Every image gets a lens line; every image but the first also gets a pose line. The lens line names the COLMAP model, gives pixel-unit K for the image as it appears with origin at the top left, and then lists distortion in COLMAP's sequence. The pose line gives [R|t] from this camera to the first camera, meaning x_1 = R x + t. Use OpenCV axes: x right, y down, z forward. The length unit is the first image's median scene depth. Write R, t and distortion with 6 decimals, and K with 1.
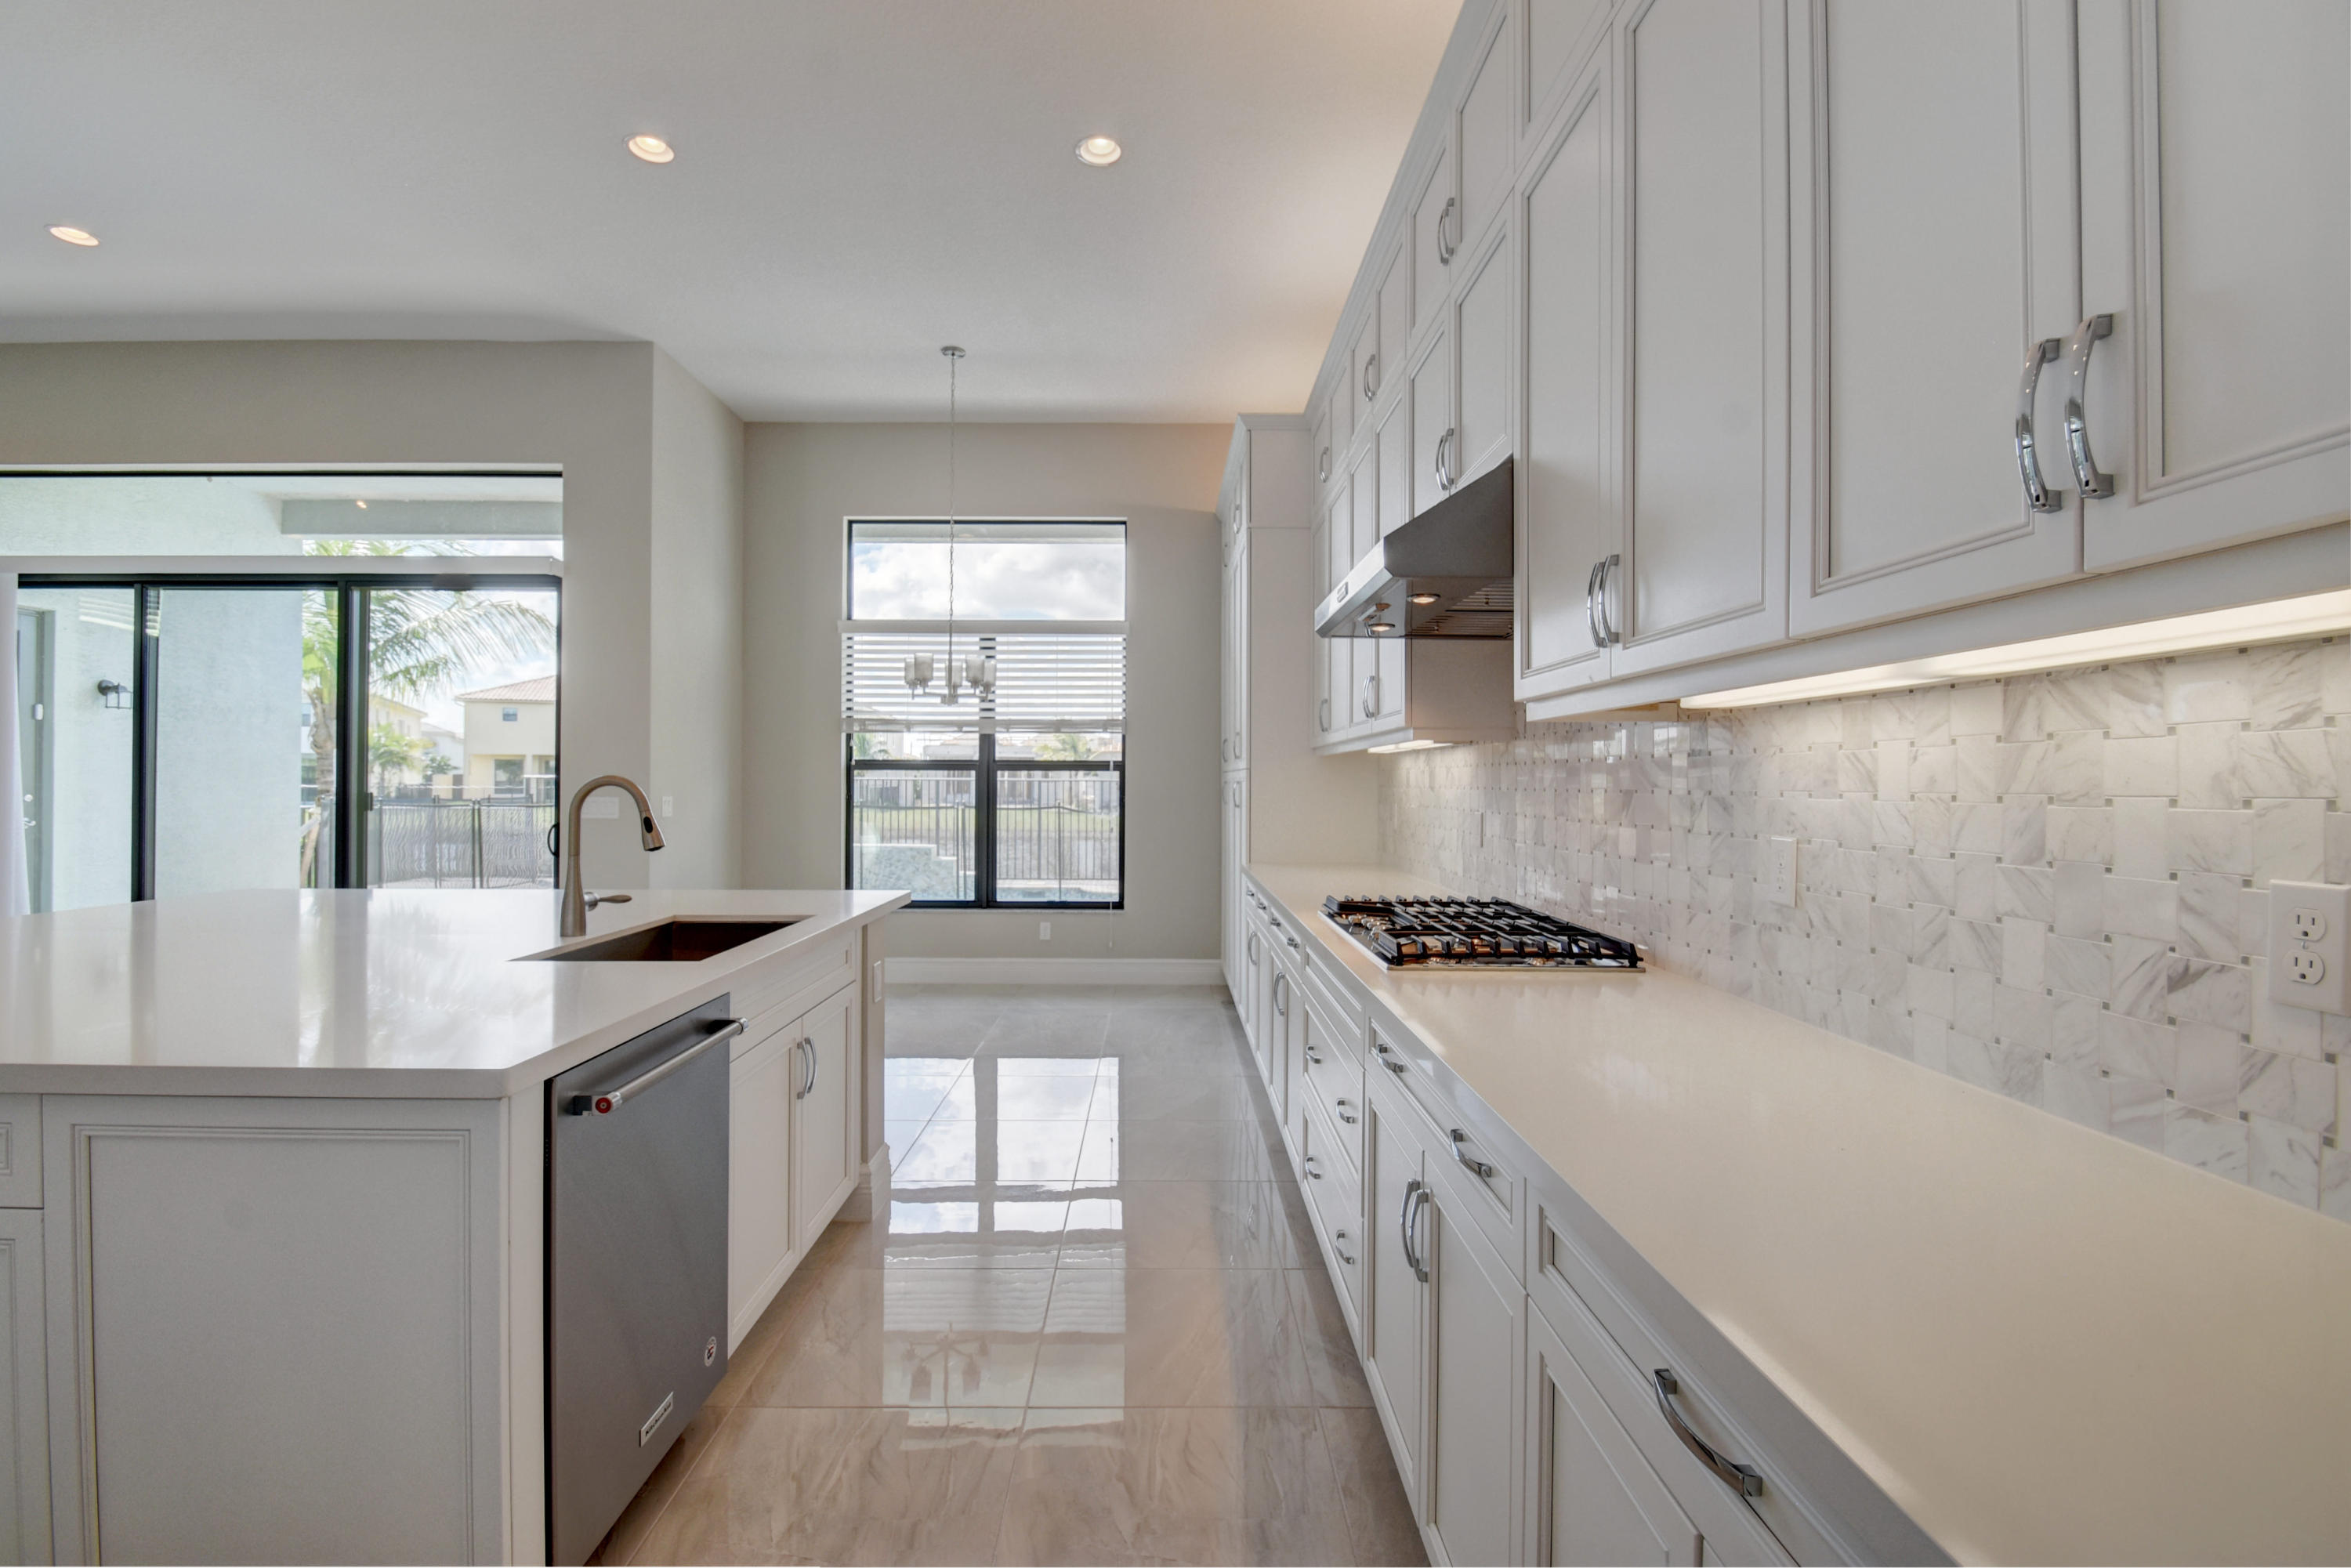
lens RADIAL K [[1030.0, 0, 1165.2], [0, 1030.0, 781.2], [0, 0, 1]] dist [0.008689, -0.015530]
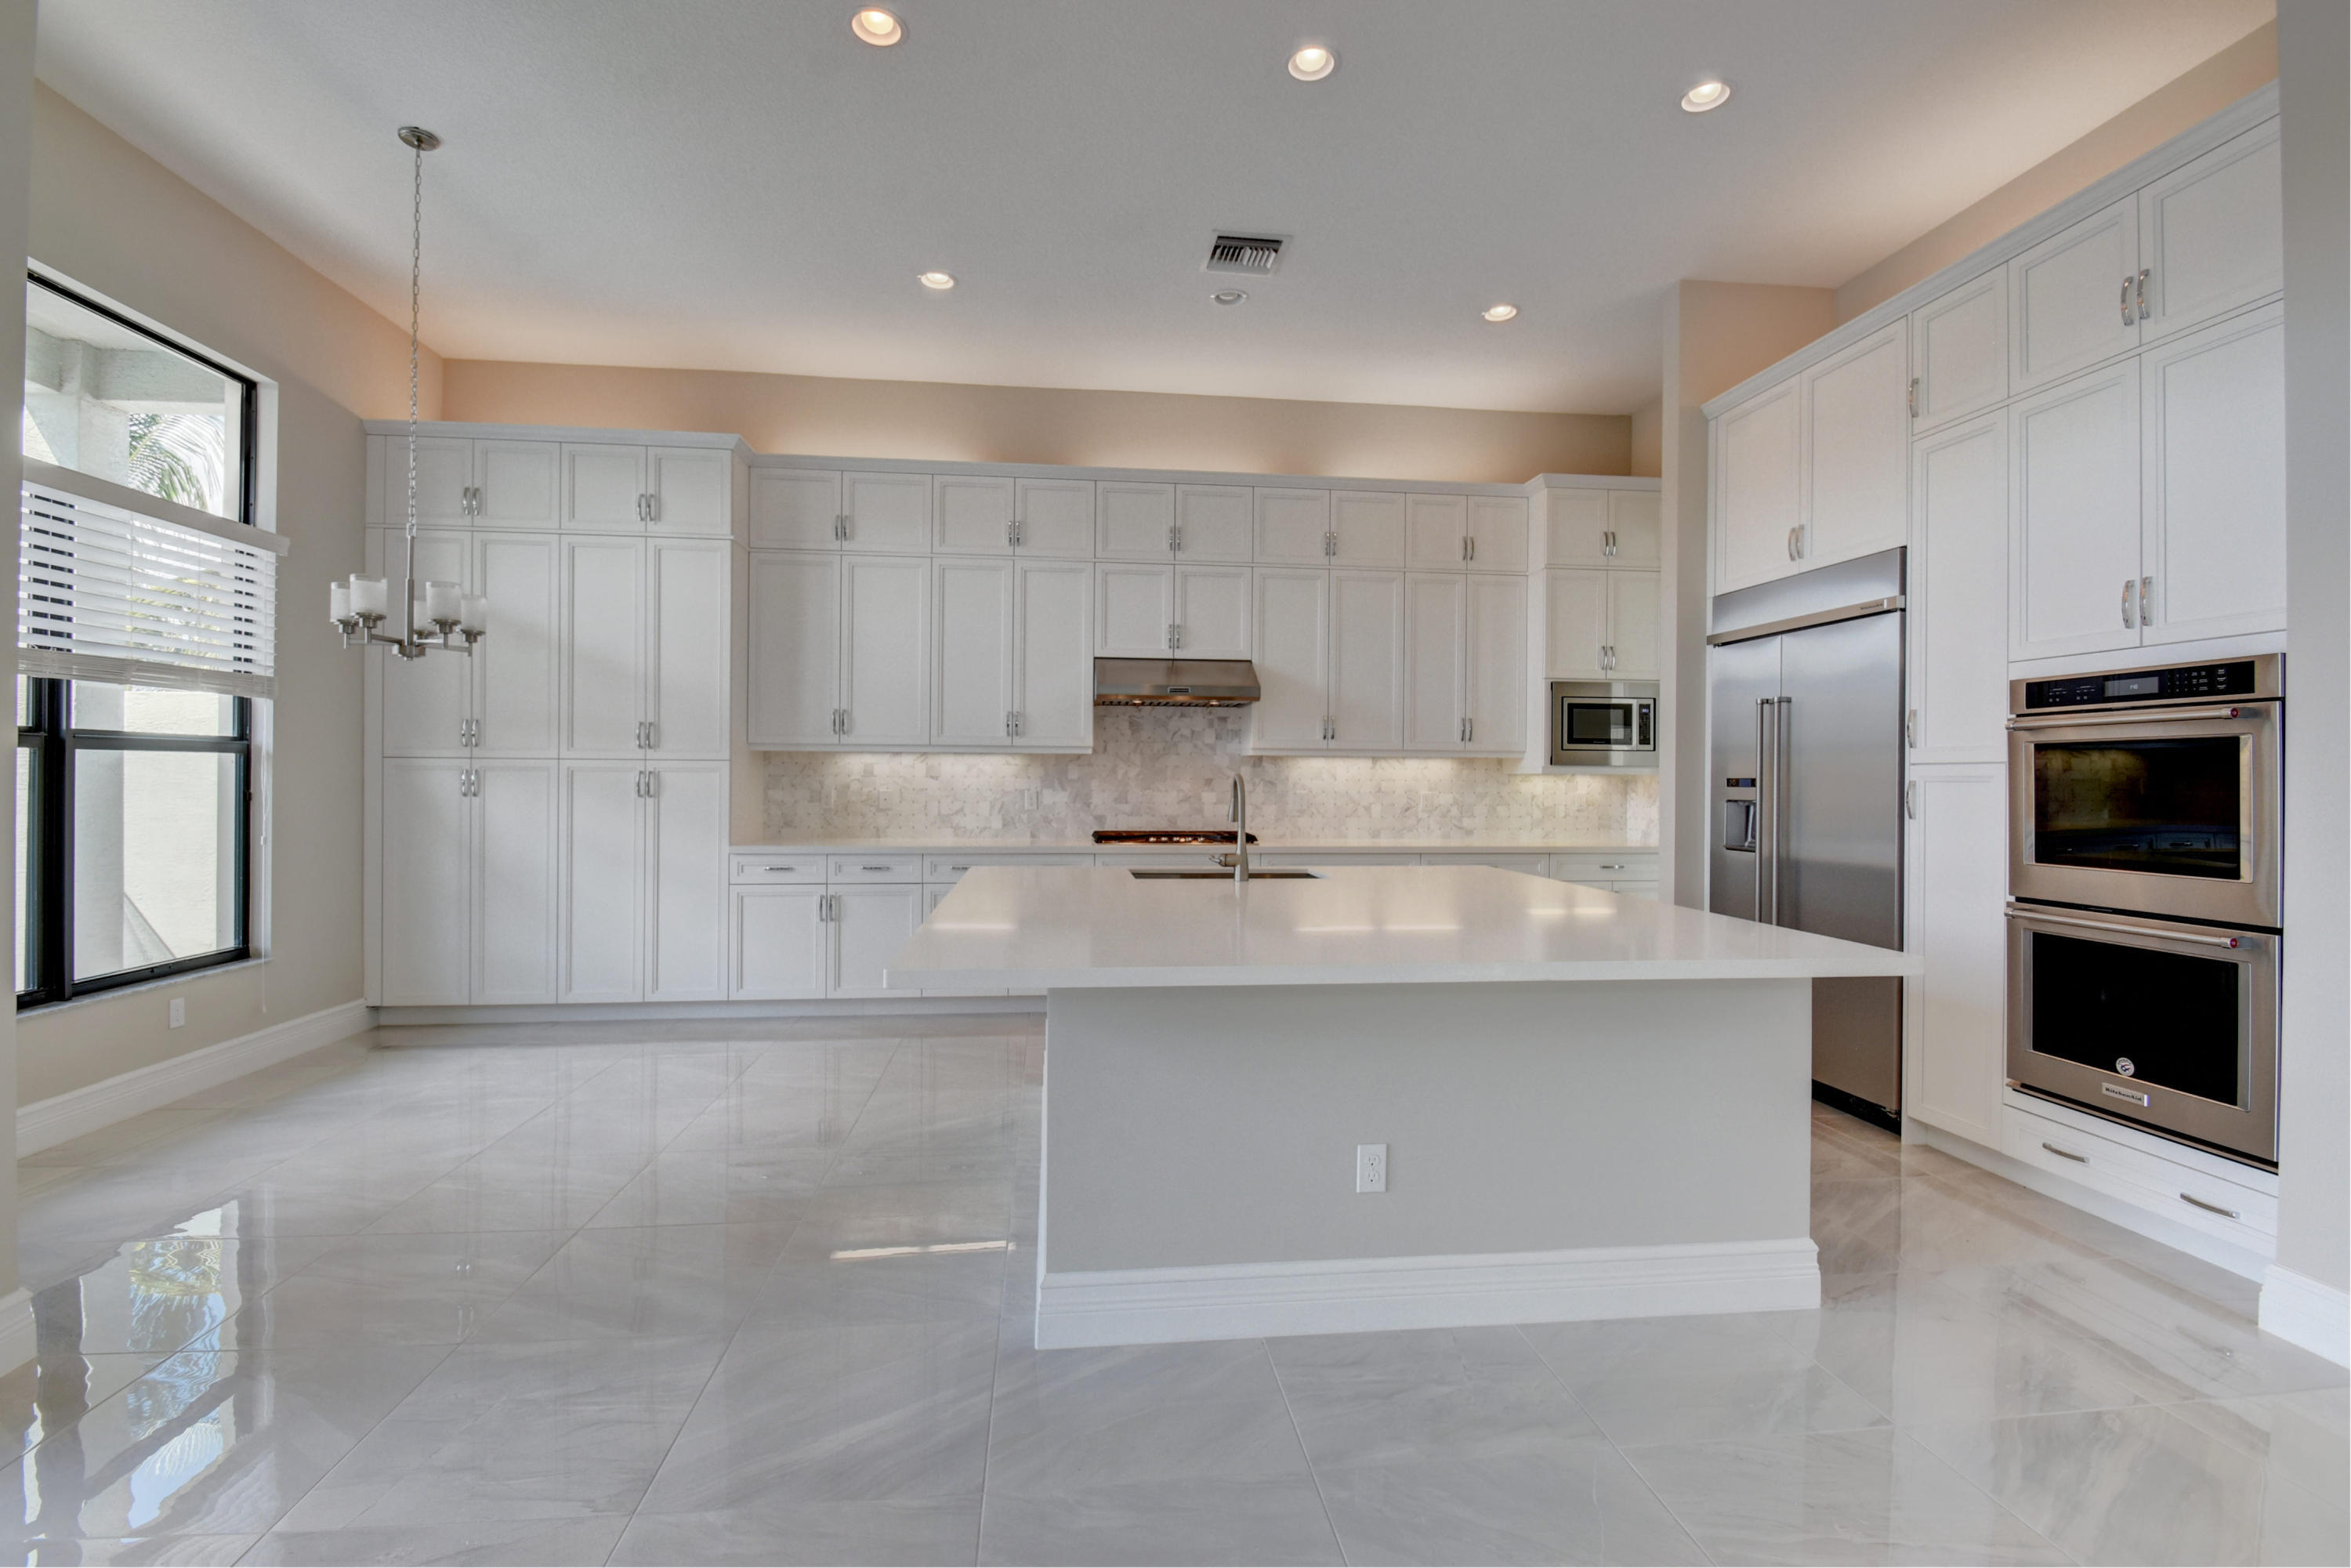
lens RADIAL K [[1030.0, 0, 1165.2], [0, 1030.0, 781.2], [0, 0, 1]] dist [0.008689, -0.015530]
pose [[-0.101836, -0.007686, 0.994772, -2.792982], [-0.008353, 0.999942, 0.006870, -0.003583], [-0.994766, -0.007610, -0.101894, 1.720946]]
